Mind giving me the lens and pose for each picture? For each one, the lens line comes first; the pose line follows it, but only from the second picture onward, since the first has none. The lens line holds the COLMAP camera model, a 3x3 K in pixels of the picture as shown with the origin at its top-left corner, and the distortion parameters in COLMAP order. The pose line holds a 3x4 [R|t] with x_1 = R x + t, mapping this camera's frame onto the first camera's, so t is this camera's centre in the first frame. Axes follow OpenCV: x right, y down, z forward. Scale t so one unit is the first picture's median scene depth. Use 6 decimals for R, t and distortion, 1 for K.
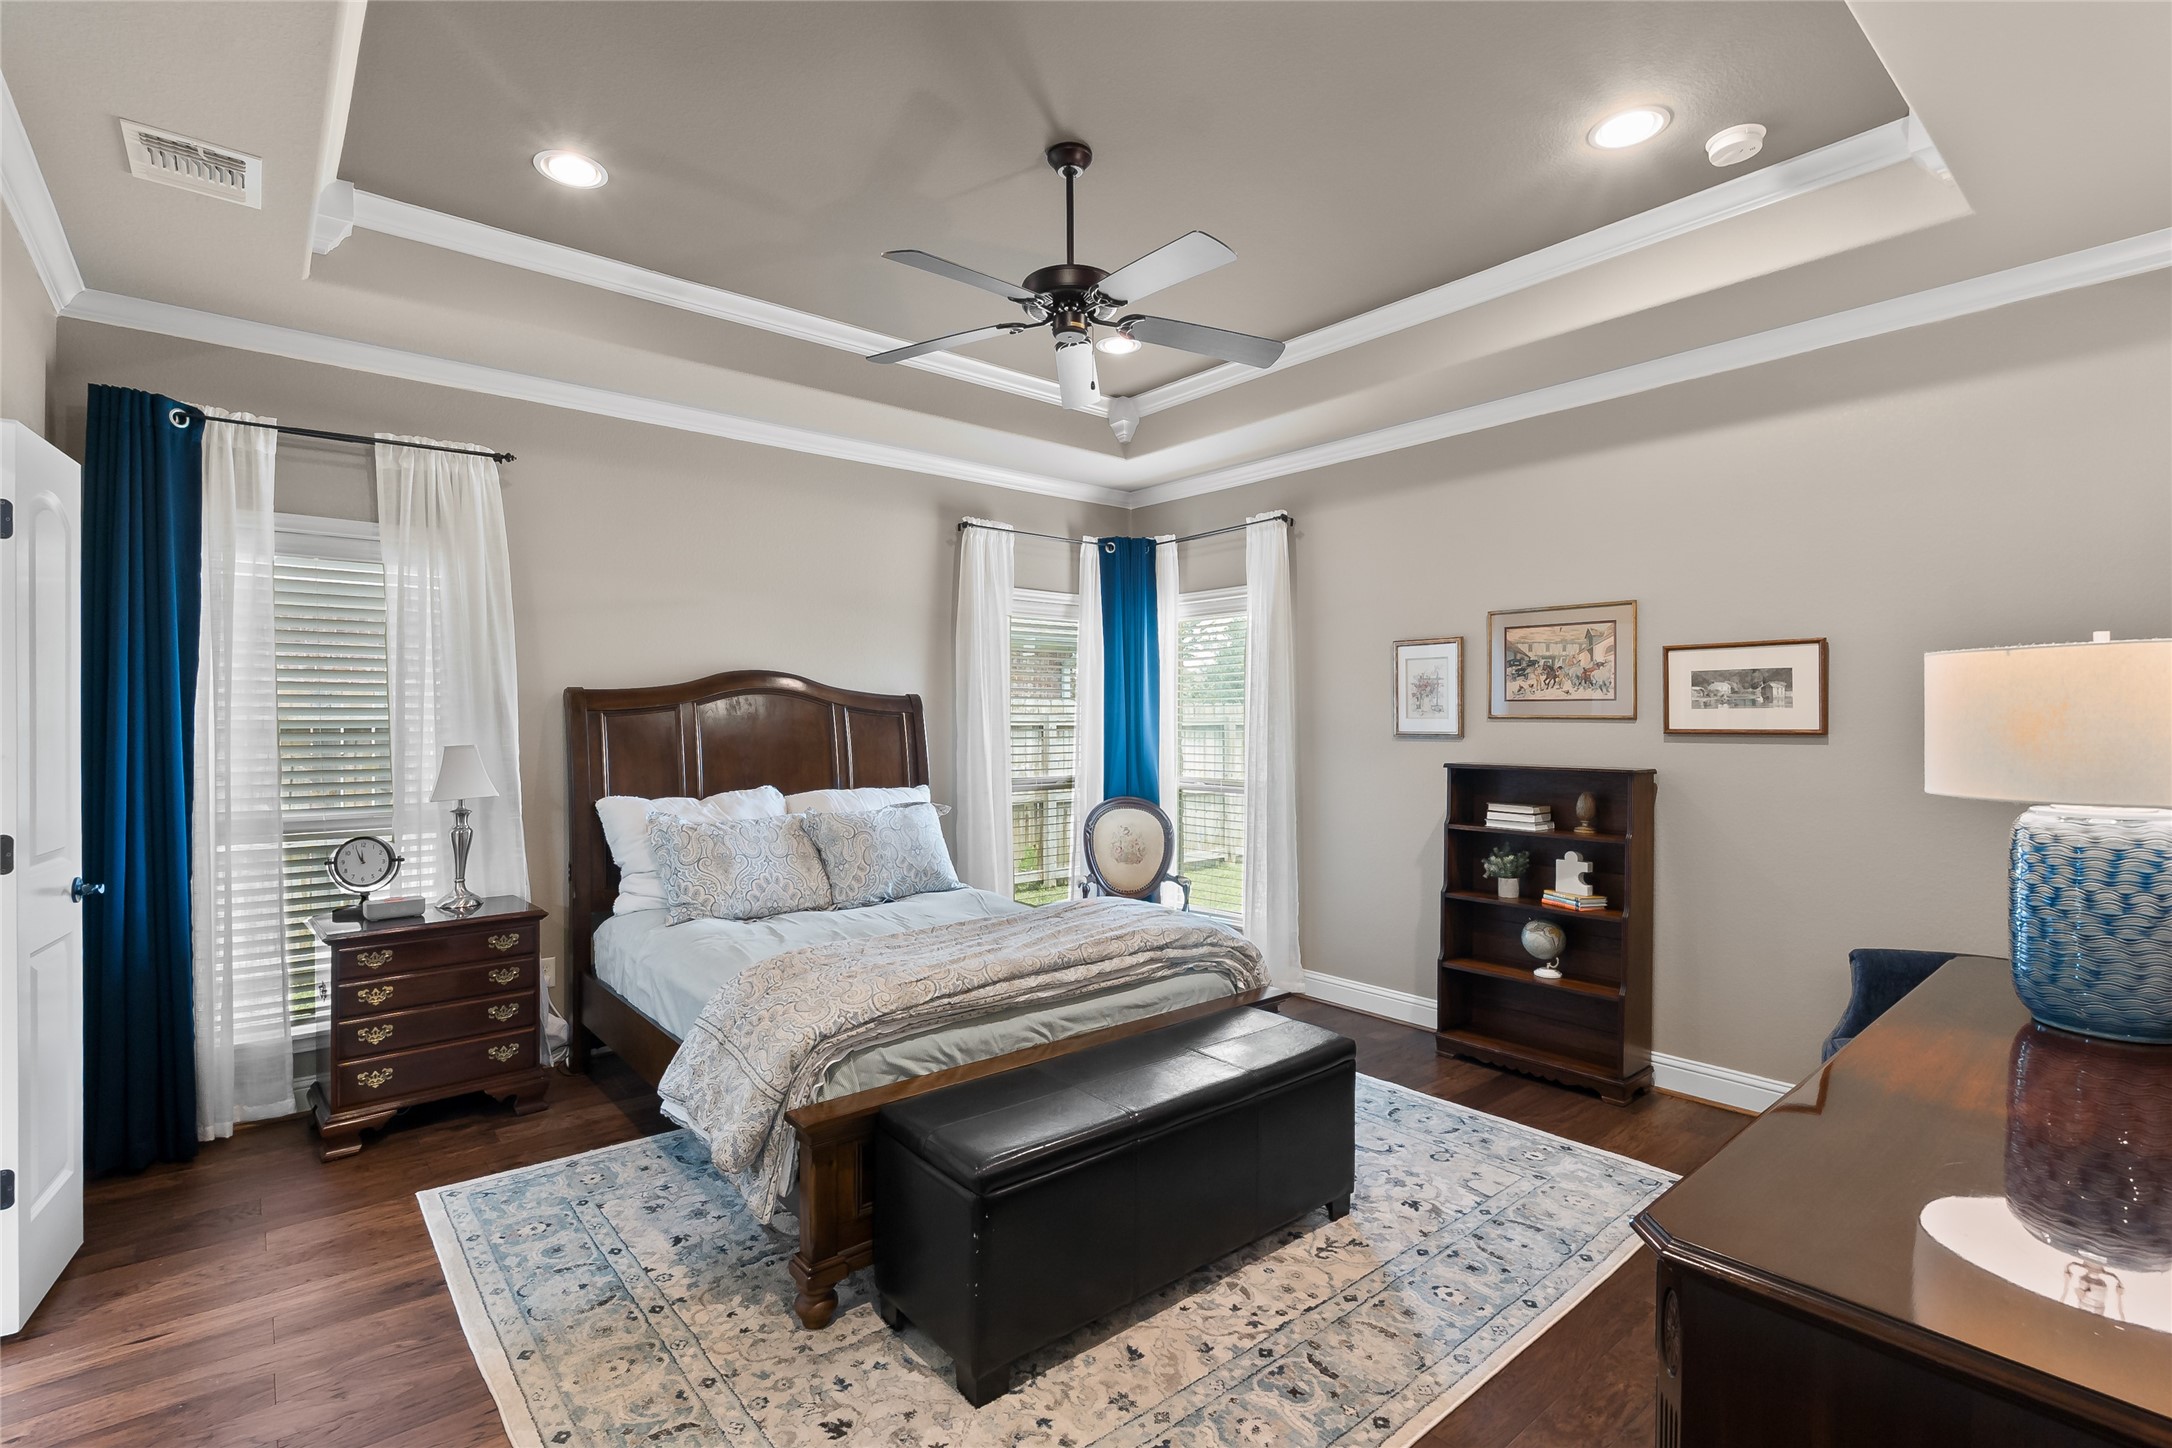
lens RADIAL K [[1002.3, 0, 1073.7], [0, 1002.3, 729.5], [0, 0, 1]] dist [-0.003748, -0.000514]
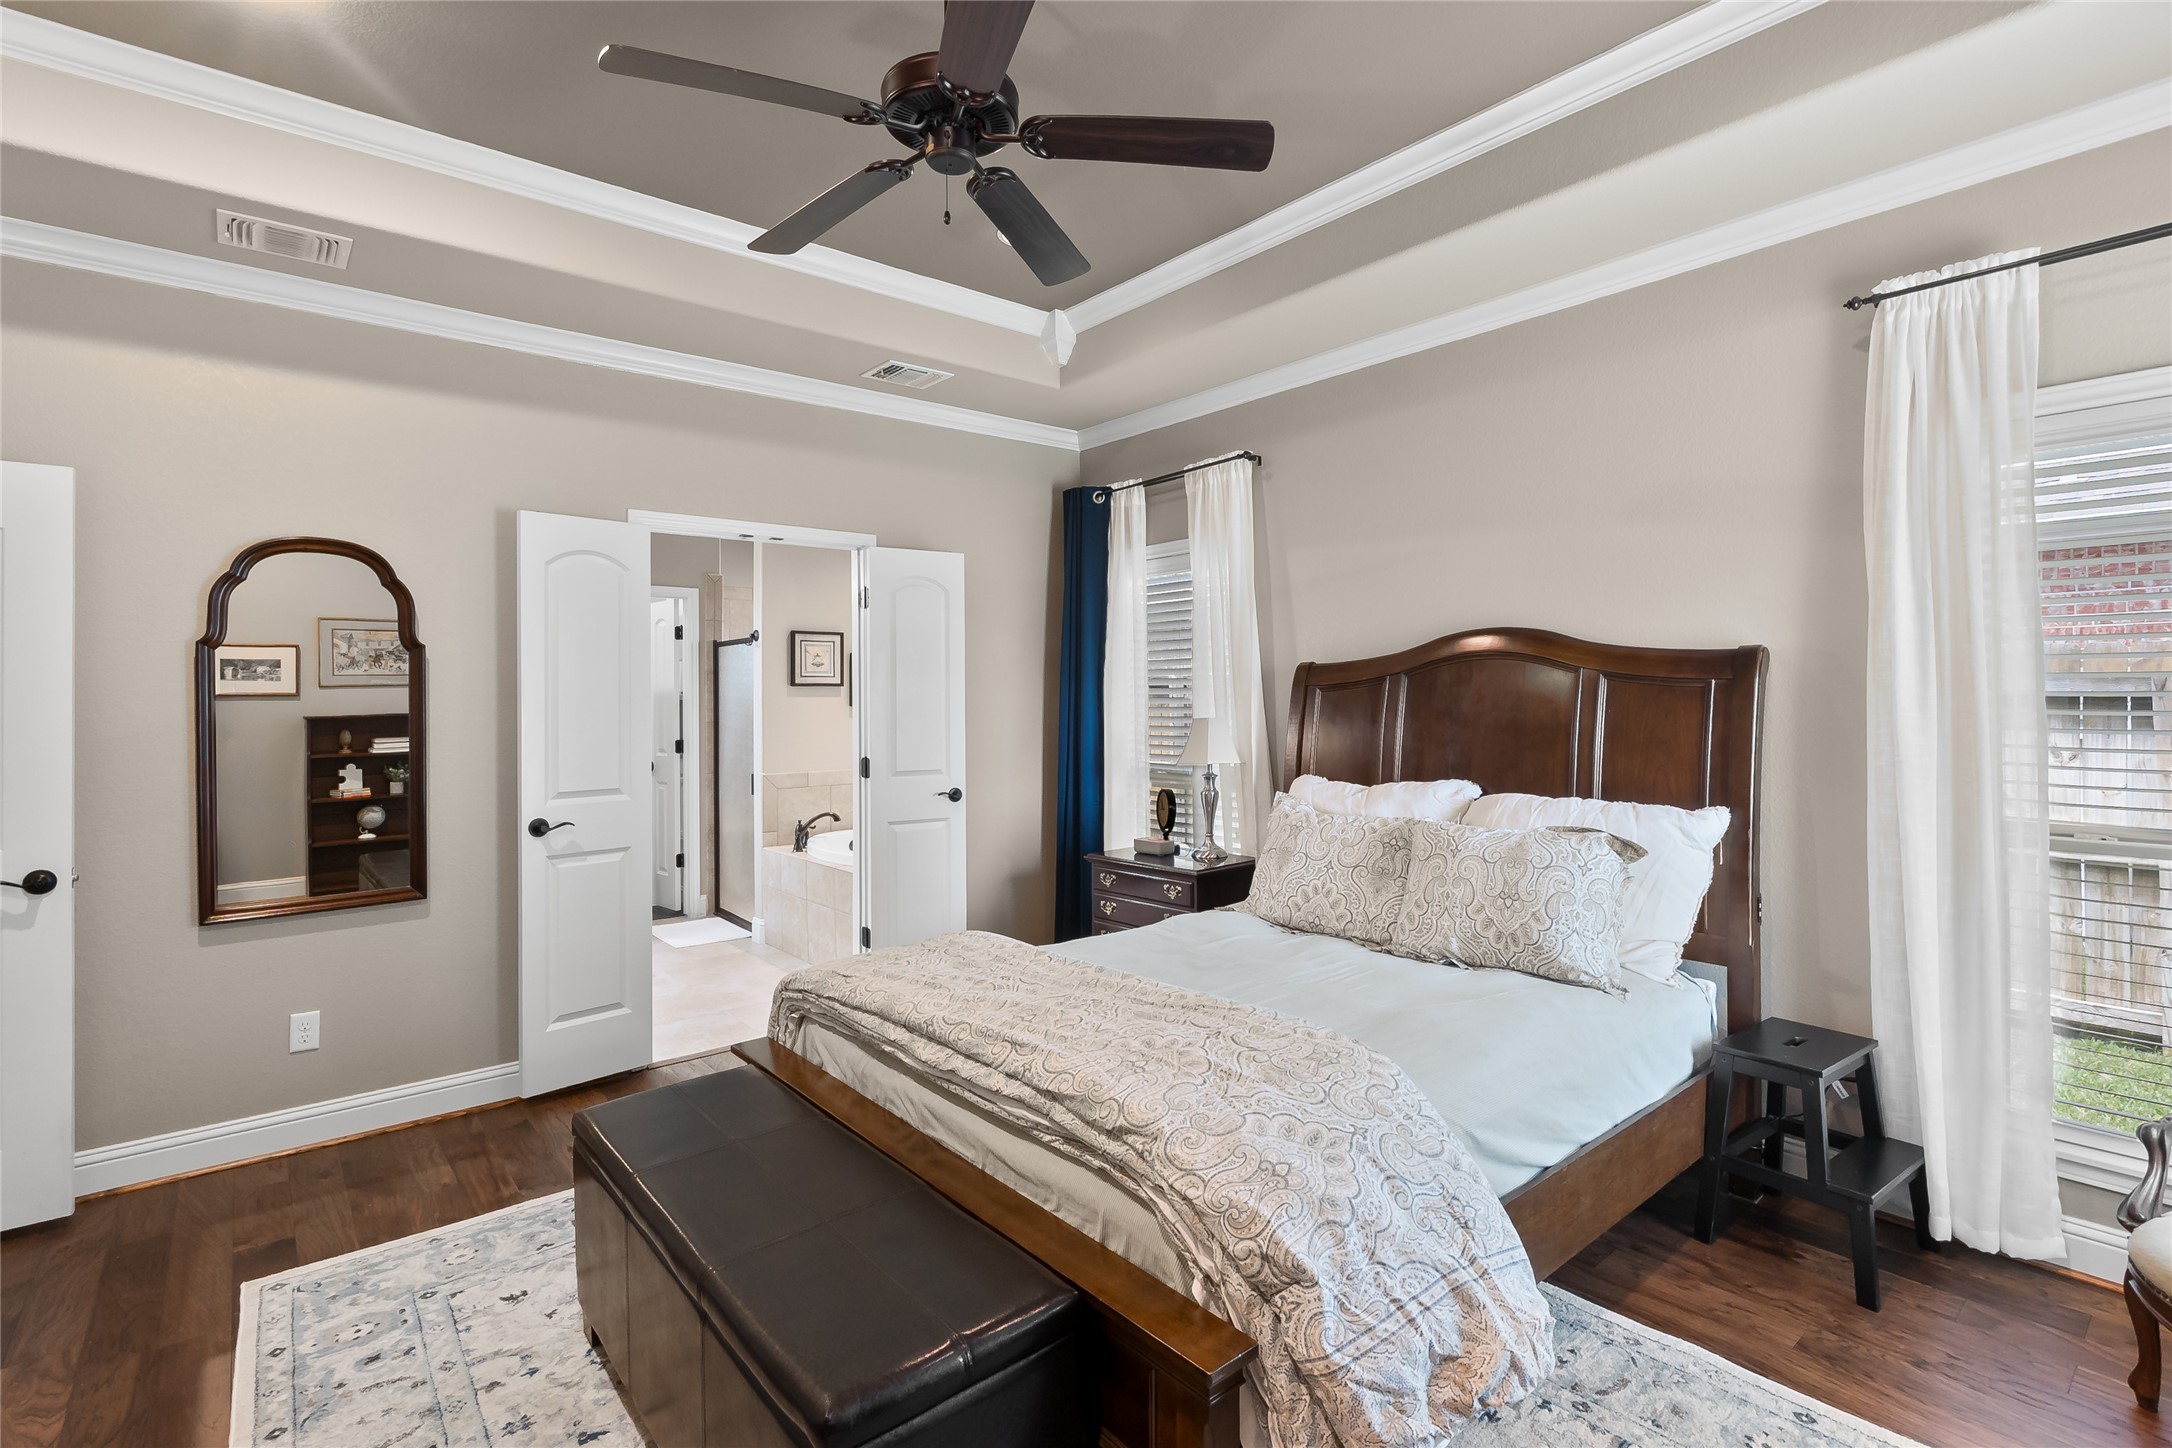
lens RADIAL K [[1002.3, 0, 1057.8], [0, 1002.3, 688.6], [0, 0, 1]] dist [-0.003748, -0.000514]
pose [[-0.003318, -0.007152, -0.999969, 0.565861], [0.000394, 0.999974, -0.007153, -0.009336], [0.999994, -0.000418, -0.003315, 0.860357]]
